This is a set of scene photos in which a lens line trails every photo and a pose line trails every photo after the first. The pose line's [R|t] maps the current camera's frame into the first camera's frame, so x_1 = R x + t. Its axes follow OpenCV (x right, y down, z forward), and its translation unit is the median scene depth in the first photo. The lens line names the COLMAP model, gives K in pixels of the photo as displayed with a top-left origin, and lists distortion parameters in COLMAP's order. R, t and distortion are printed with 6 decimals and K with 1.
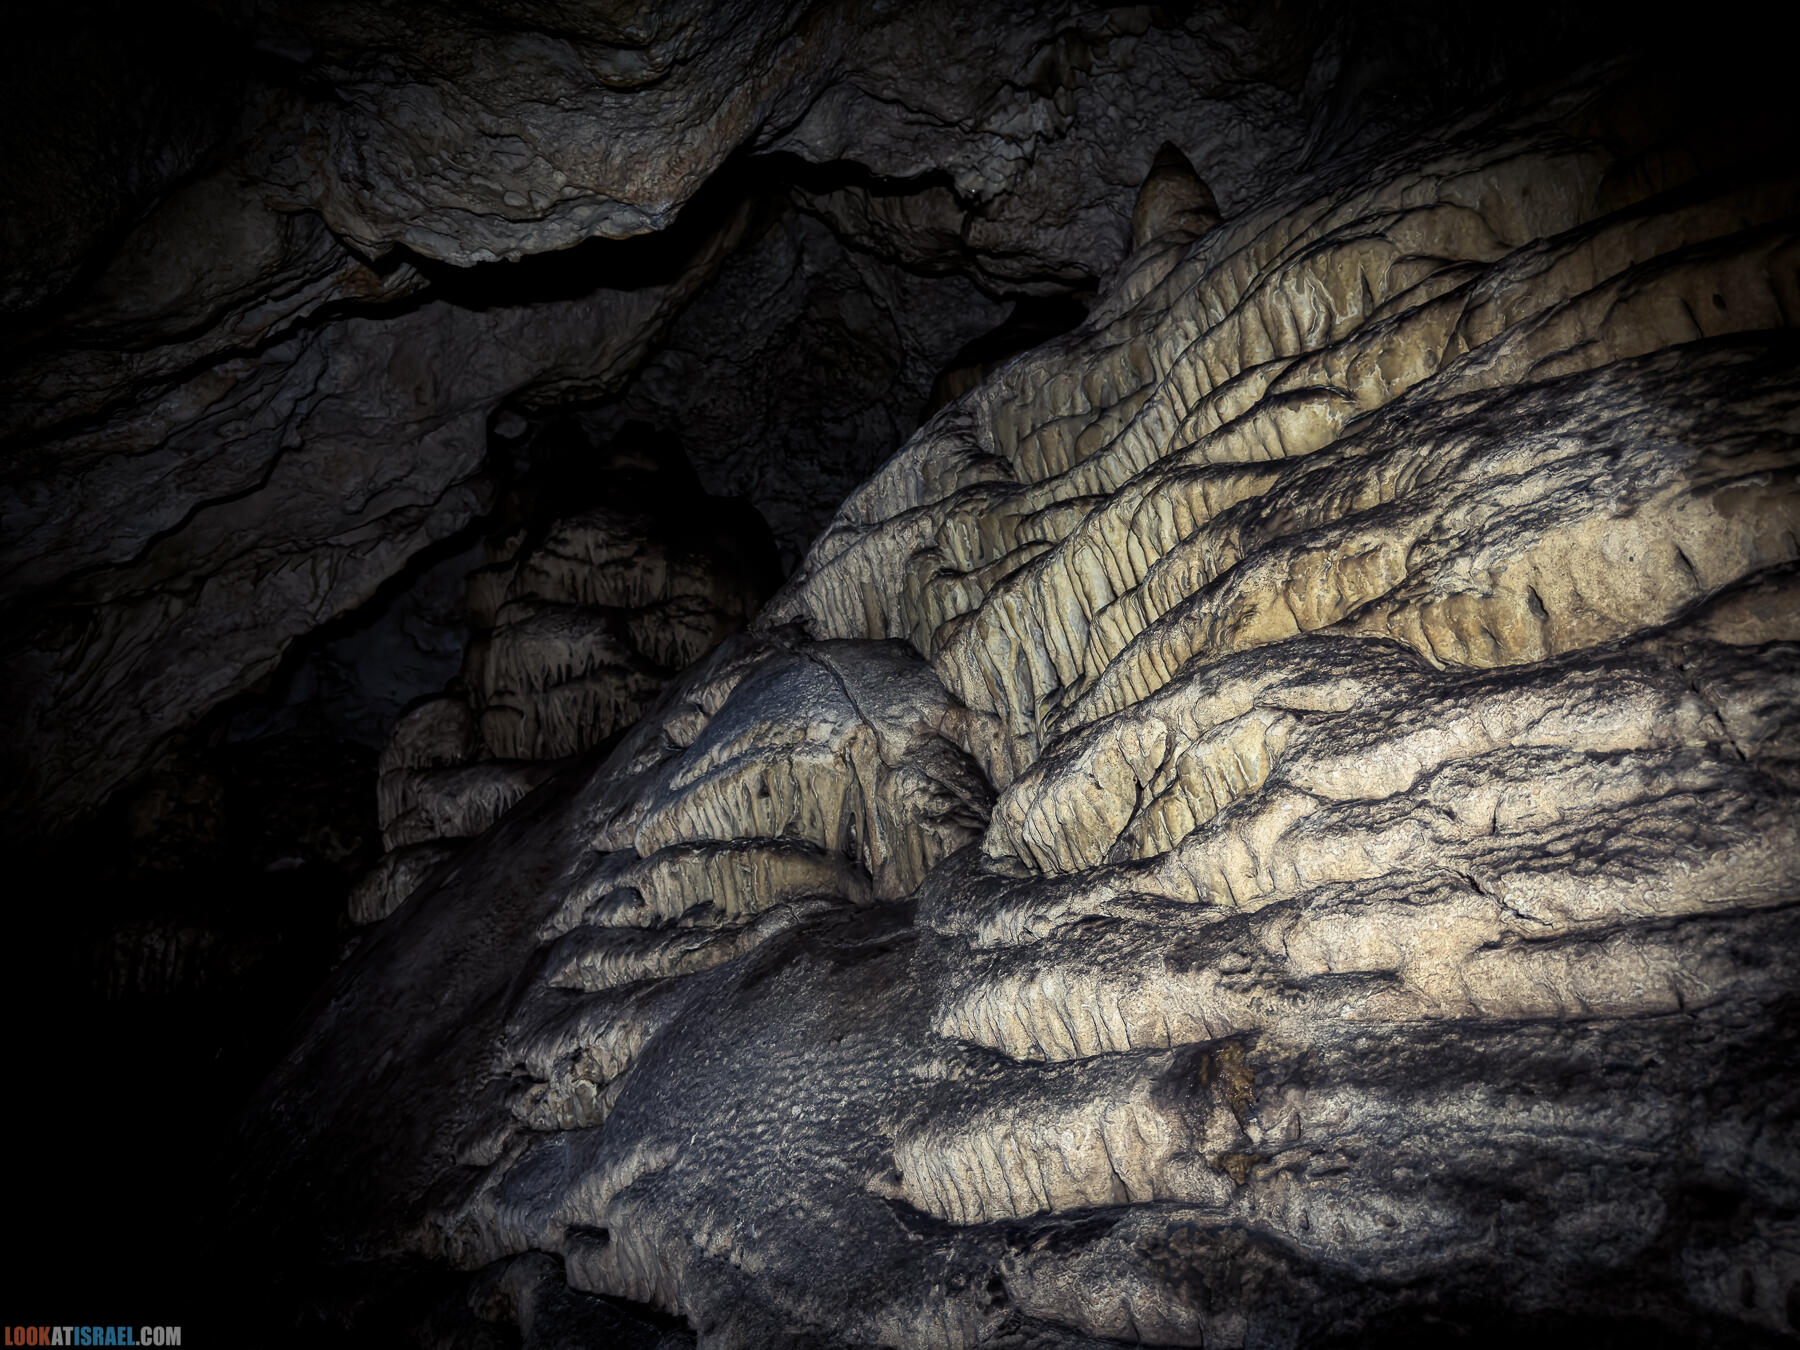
lens RADIAL K [[1332.8, 0, 891.7], [0, 1332.8, 687.2], [0, 0, 1]] dist [-0.035563, -0.001538]
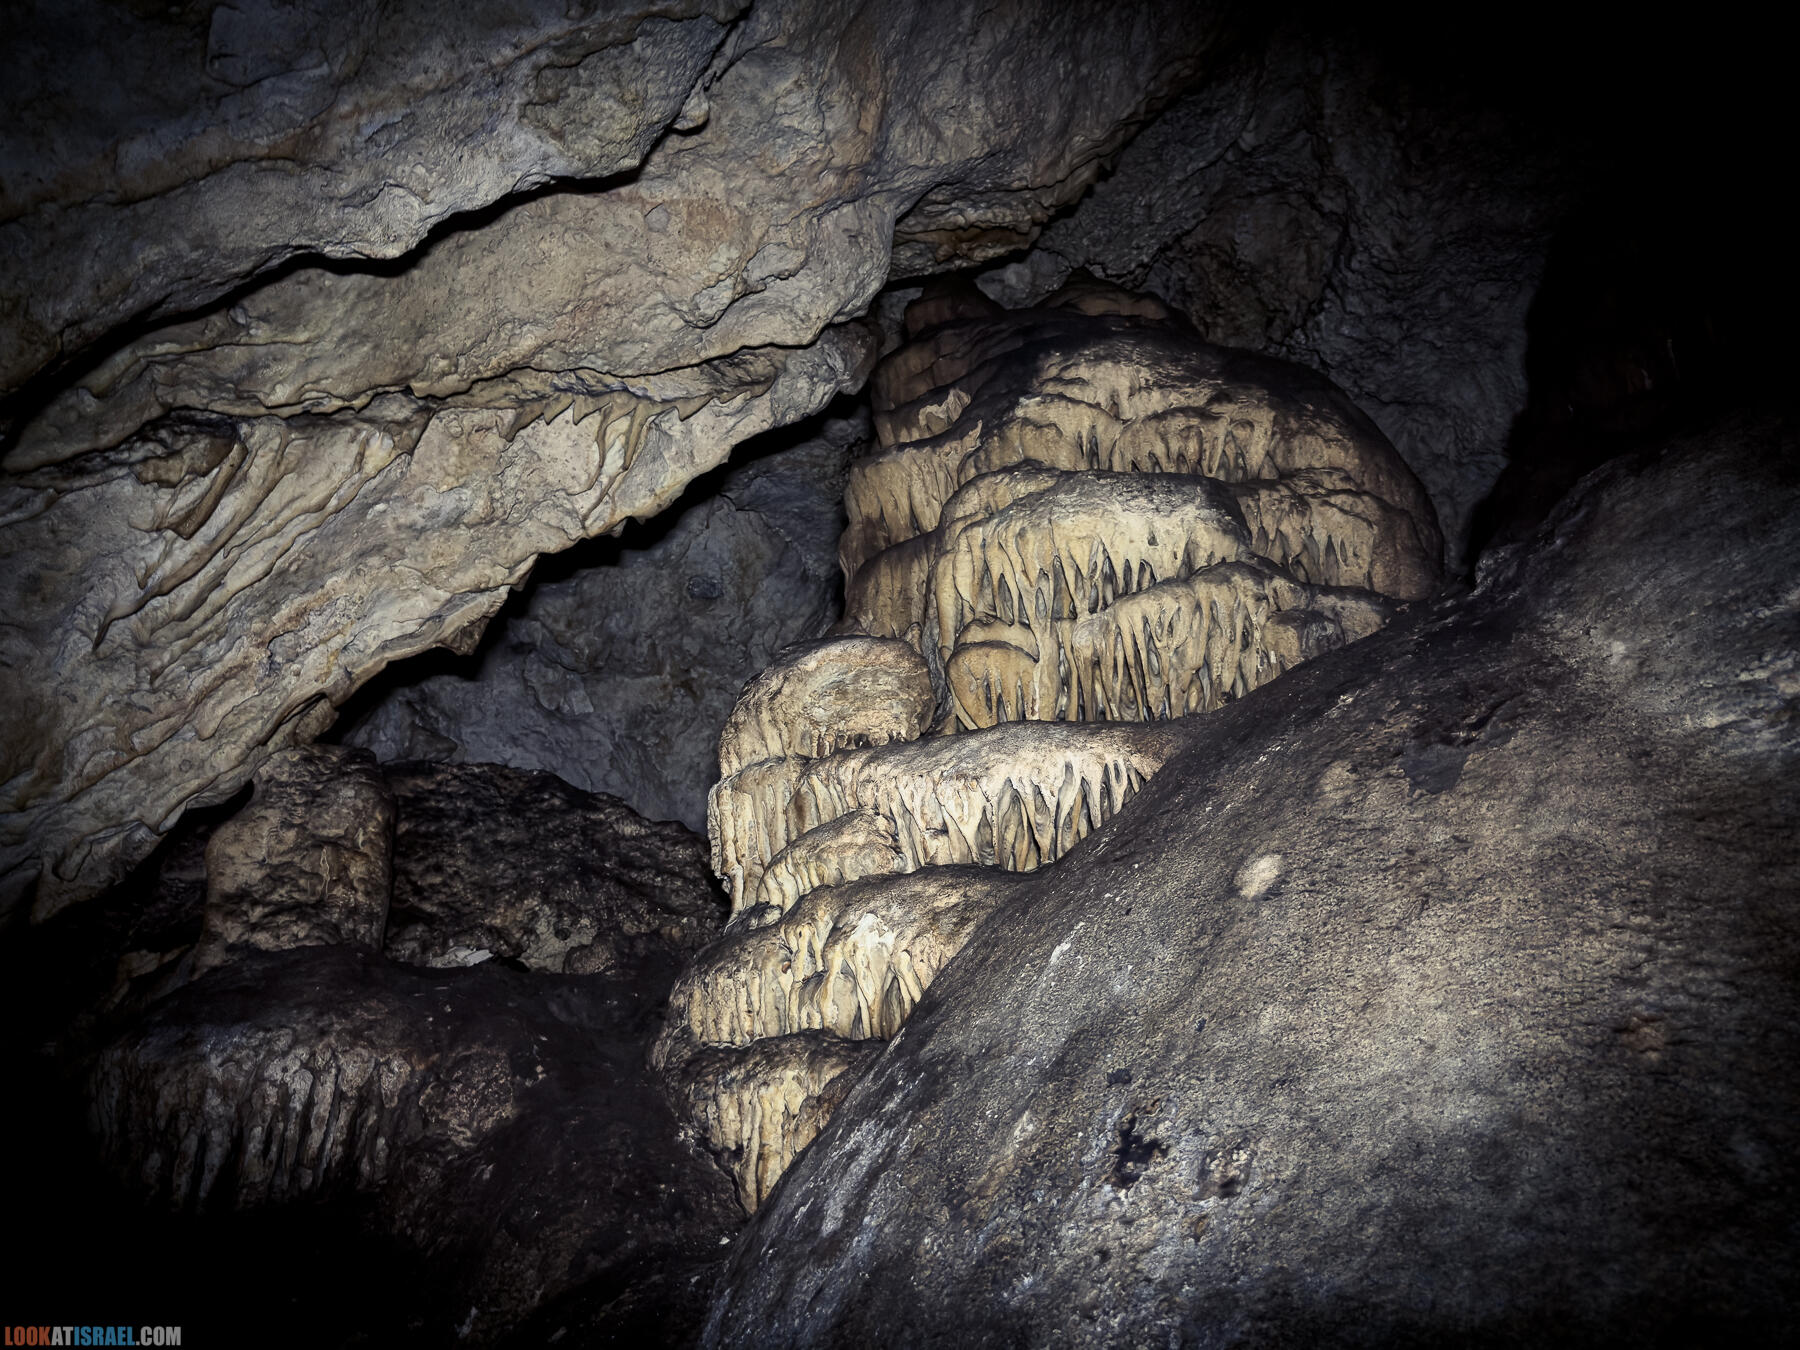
lens RADIAL K [[1342.1, 0, 900.0], [0, 1342.1, 675.0], [0, 0, 1]] dist [0.006391, -0.084748]
pose [[0.995917, 0.040612, 0.080623, -0.366518], [-0.026821, 0.985879, -0.165295, 0.117991], [-0.086197, 0.162458, 0.982943, 0.444475]]
